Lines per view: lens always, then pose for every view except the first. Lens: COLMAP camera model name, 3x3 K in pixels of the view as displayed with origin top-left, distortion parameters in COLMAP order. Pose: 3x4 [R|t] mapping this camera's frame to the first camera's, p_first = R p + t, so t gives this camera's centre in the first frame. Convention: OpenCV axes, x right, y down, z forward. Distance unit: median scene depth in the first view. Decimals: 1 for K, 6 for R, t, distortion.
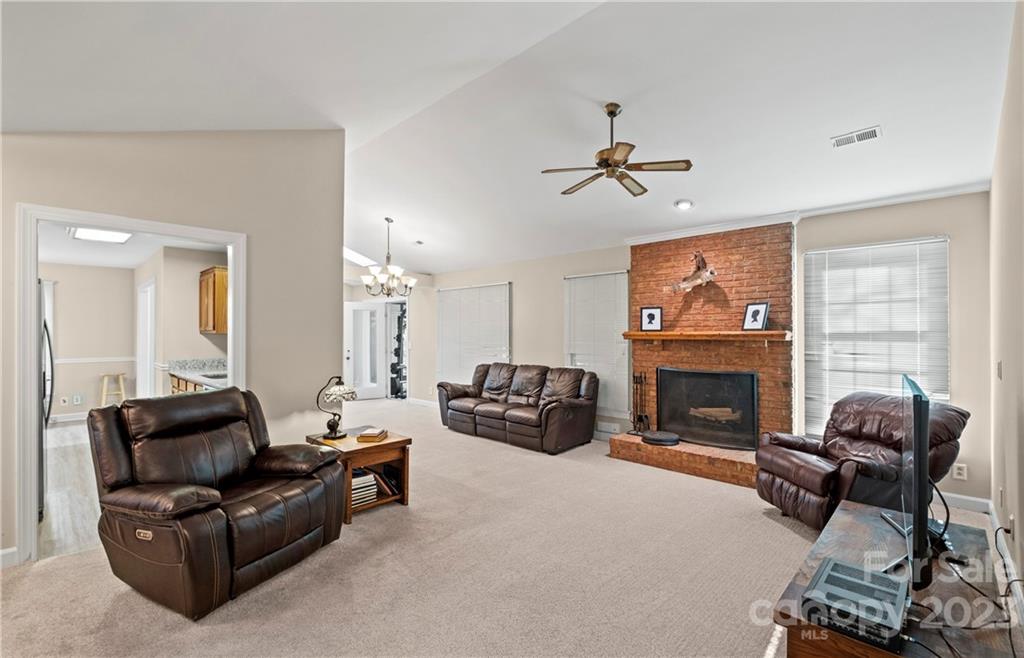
lens RADIAL K [[453.0, 0, 503.5], [0, 453.0, 327.8], [0, 0, 1]] dist [0.001902, -0.001487]
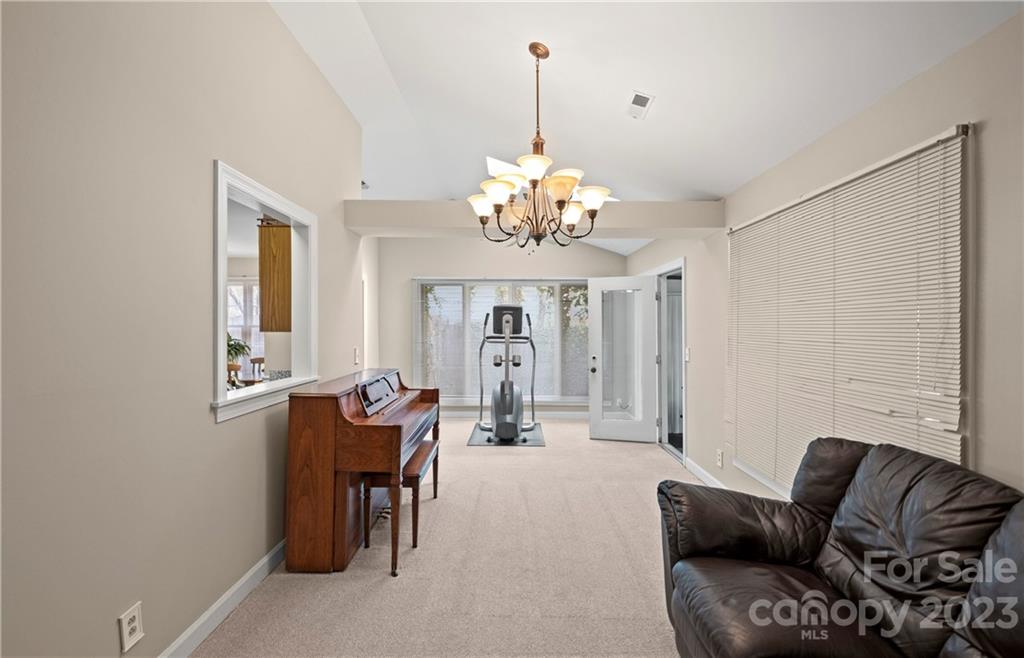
lens RADIAL K [[453.0, 0, 506.4], [0, 453.0, 326.9], [0, 0, 1]] dist [0.001902, -0.001487]
pose [[0.697832, 0.003104, -0.716255, 0.022921], [0.005003, 0.999945, 0.009207, 0.005083], [0.716244, -0.010009, 0.697778, 0.932729]]
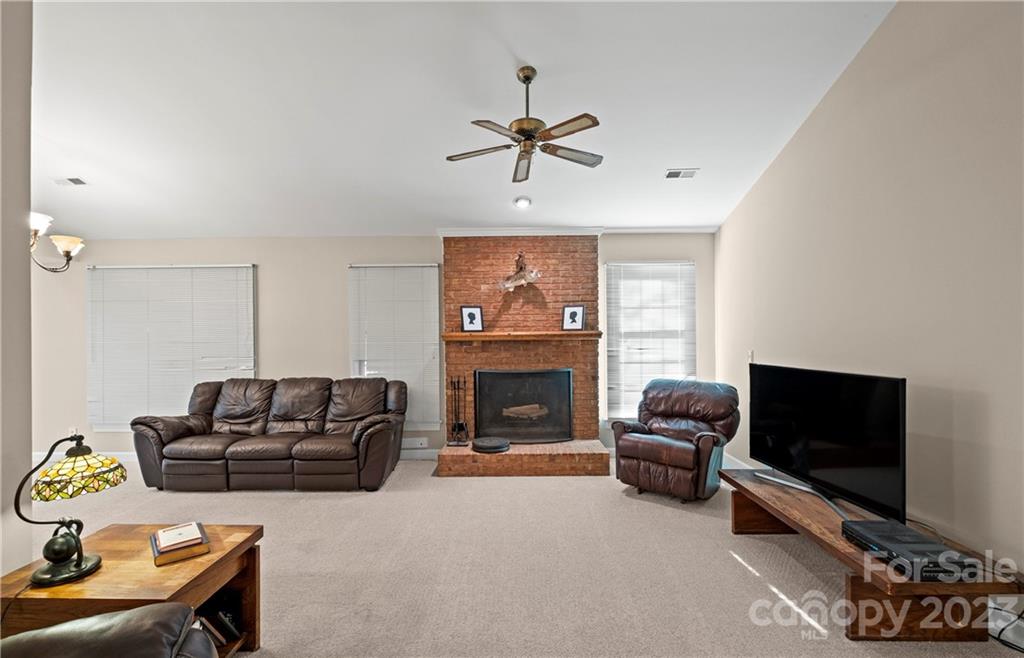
lens RADIAL K [[453.0, 0, 516.9], [0, 453.0, 331.4], [0, 0, 1]] dist [0.001902, -0.001487]
pose [[0.716495, -0.005514, 0.697570, -0.270669], [0.001542, 0.999979, 0.006320, 0.001214], [-0.697590, -0.003453, 0.716488, 0.281187]]
